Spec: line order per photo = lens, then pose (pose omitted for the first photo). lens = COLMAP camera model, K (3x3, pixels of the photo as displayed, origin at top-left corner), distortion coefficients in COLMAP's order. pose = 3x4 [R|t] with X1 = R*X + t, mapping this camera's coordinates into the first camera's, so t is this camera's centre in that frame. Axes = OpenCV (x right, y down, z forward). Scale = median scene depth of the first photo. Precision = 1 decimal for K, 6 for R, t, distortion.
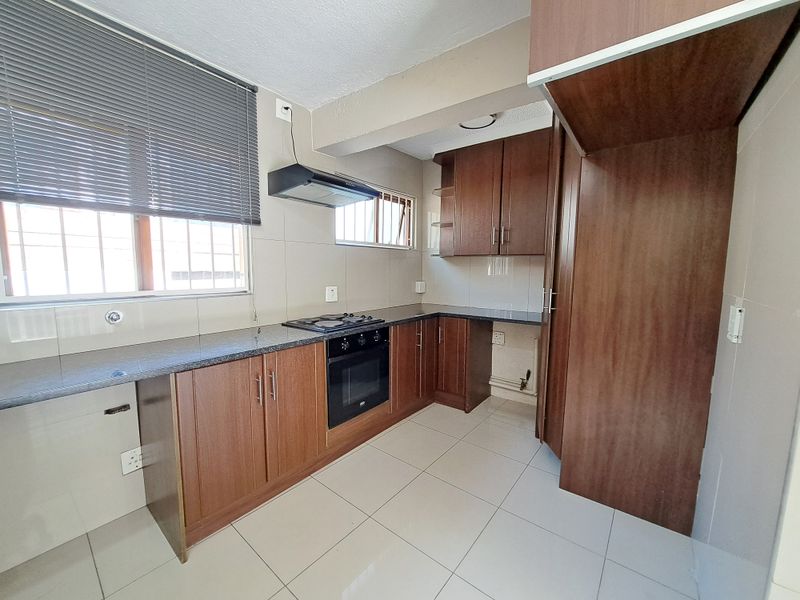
lens RADIAL K [[324.8, 0, 396.2], [0, 324.8, 302.0], [0, 0, 1]] dist [-0.001354, -0.000157]
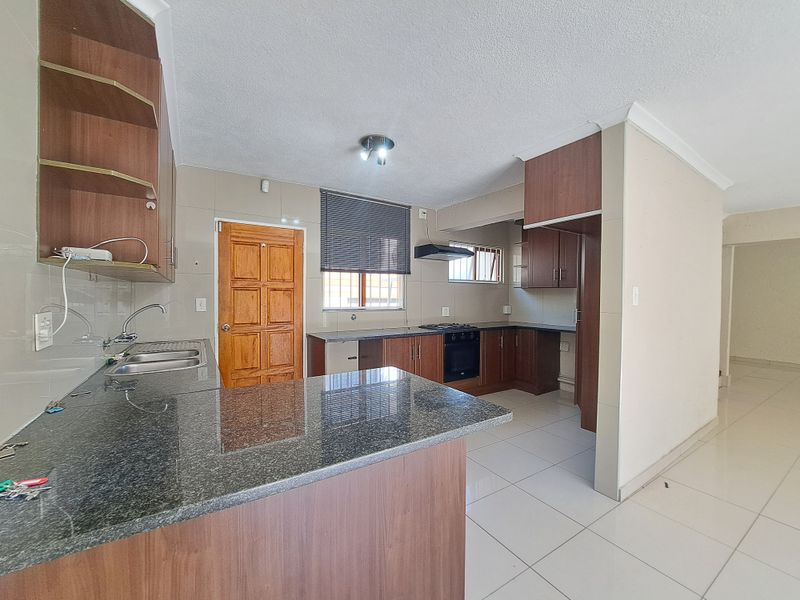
lens RADIAL K [[324.8, 0, 396.2], [0, 324.8, 302.0], [0, 0, 1]] dist [-0.001354, -0.000157]
pose [[0.946974, 0.001831, -0.321304, 0.104478], [-0.030388, 0.996012, -0.083888, 0.078259], [0.319869, 0.089204, 0.943253, -0.712520]]
